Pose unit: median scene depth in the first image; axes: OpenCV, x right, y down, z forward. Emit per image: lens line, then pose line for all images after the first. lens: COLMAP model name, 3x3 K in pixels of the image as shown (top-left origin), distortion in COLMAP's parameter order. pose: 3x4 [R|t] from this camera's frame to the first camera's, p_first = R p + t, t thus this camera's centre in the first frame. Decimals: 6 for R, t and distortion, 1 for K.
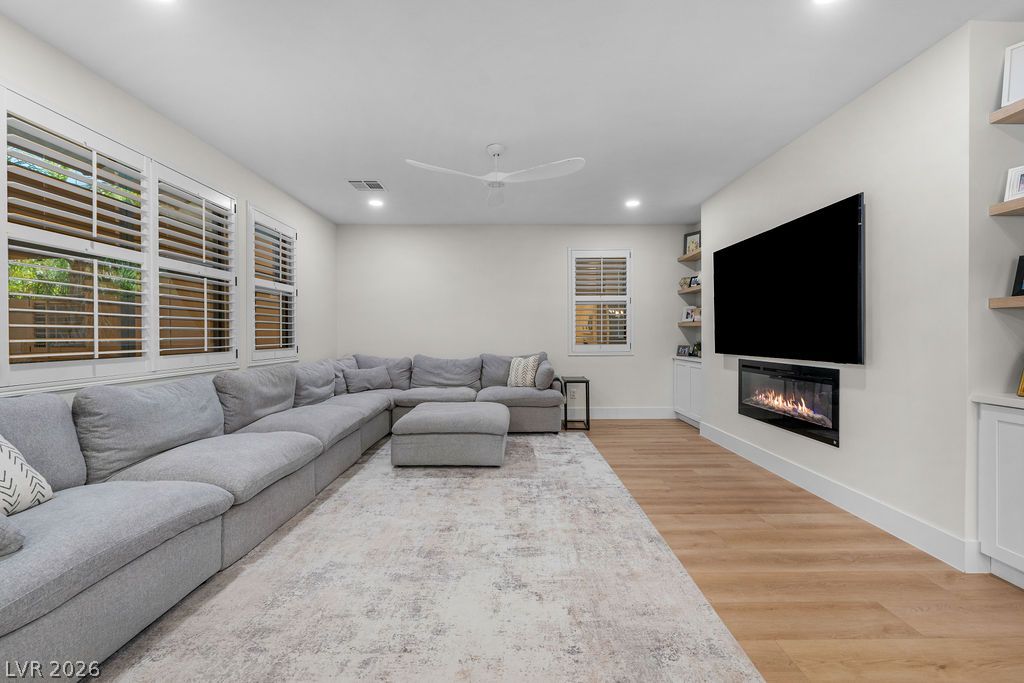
lens RADIAL K [[415.1, 0, 518.0], [0, 415.1, 341.6], [0, 0, 1]] dist [-0.001559, 0.000063]
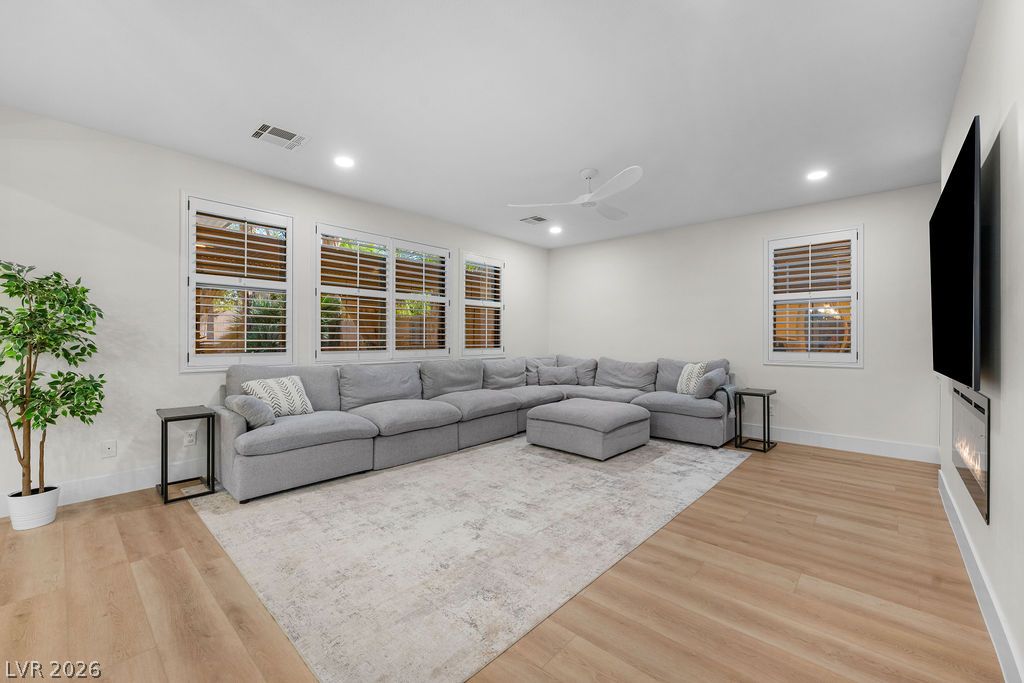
lens RADIAL K [[415.1, 0, 524.3], [0, 415.1, 337.7], [0, 0, 1]] dist [-0.001559, 0.000063]
pose [[0.742480, 0.004198, -0.669856, 0.620683], [-0.018634, 0.999723, -0.014389, -0.000028], [0.669609, 0.023165, 0.742352, 0.066275]]
